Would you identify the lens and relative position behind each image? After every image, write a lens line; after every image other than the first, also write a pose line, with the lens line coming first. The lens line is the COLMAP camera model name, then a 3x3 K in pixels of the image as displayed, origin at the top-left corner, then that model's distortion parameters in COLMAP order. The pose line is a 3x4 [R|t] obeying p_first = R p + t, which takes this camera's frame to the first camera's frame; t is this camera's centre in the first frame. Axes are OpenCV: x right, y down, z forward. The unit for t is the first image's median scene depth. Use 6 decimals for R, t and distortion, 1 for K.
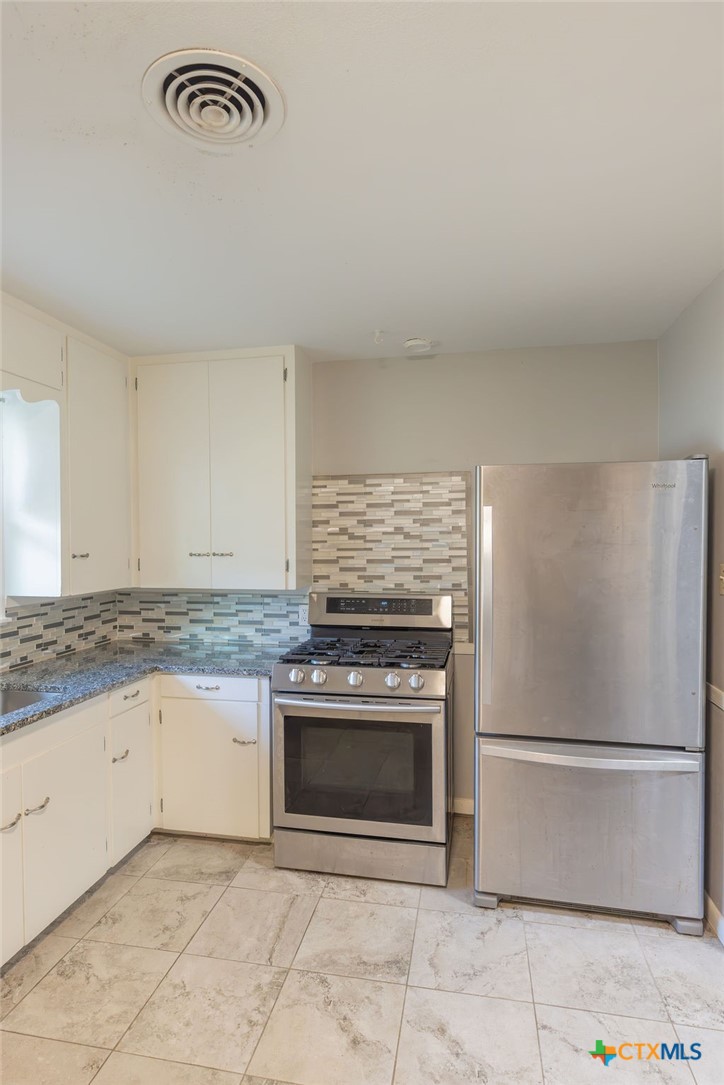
lens RADIAL K [[592.1, 0, 358.8], [0, 592.1, 546.2], [0, 0, 1]] dist [-0.000308, 0.003414]
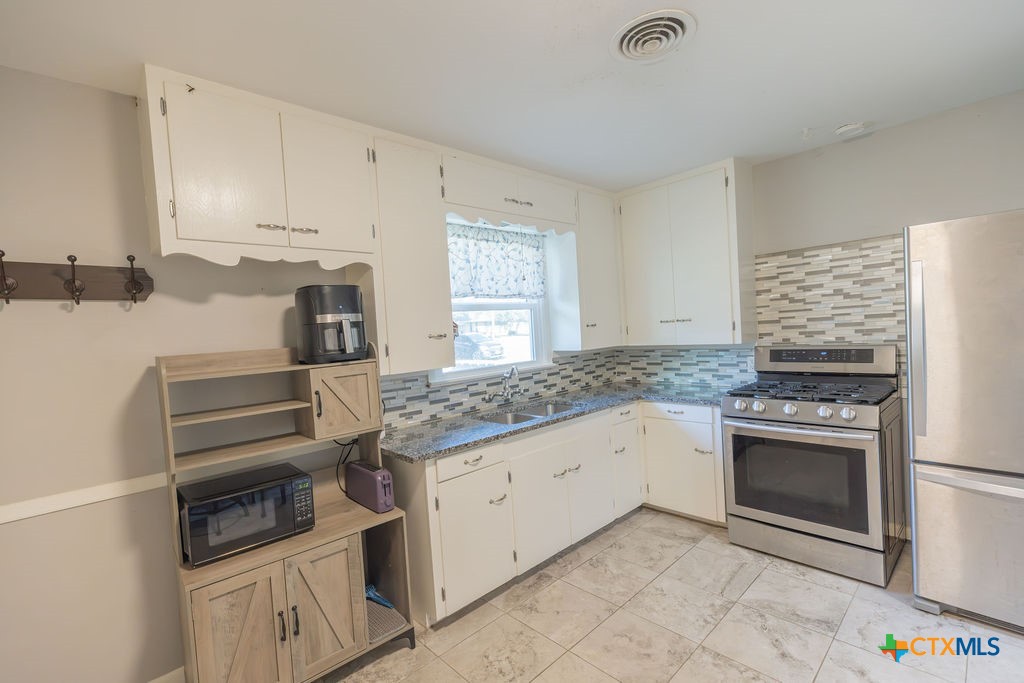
lens RADIAL K [[459.4, 0, 511.5], [0, 459.4, 348.0], [0, 0, 1]] dist [0.003891, -0.000873]
pose [[0.815032, -0.020406, -0.579056, 0.076943], [0.049909, 0.998138, 0.035073, 0.023622], [0.577262, -0.057486, 0.814533, -0.149910]]
